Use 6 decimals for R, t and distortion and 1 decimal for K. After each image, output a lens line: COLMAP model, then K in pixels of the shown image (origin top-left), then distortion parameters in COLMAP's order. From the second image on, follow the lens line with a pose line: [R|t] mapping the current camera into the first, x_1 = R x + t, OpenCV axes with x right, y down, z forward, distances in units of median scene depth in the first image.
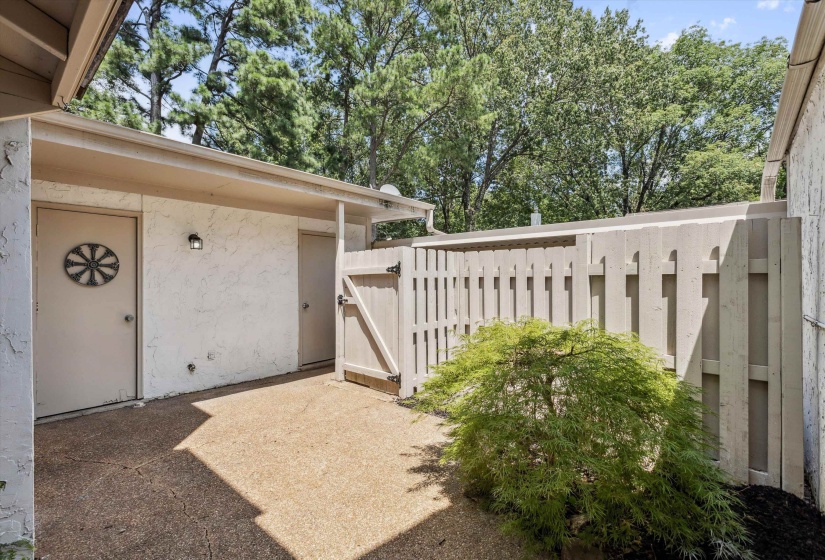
lens RADIAL K [[375.9, 0, 411.4], [0, 375.9, 279.0], [0, 0, 1]] dist [0.001049, -0.000681]
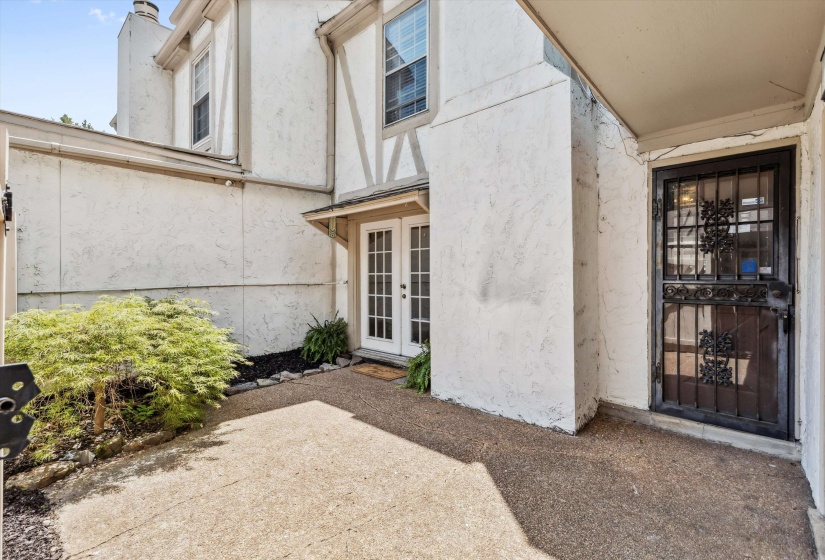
lens RADIAL K [[375.9, 0, 413.1], [0, 375.9, 277.5], [0, 0, 1]] dist [0.001049, -0.000681]
pose [[-0.999711, 0.005336, 0.023440, -0.533074], [0.005464, 0.999971, 0.005398, 0.038668], [-0.023410, 0.005525, -0.999711, 1.950902]]
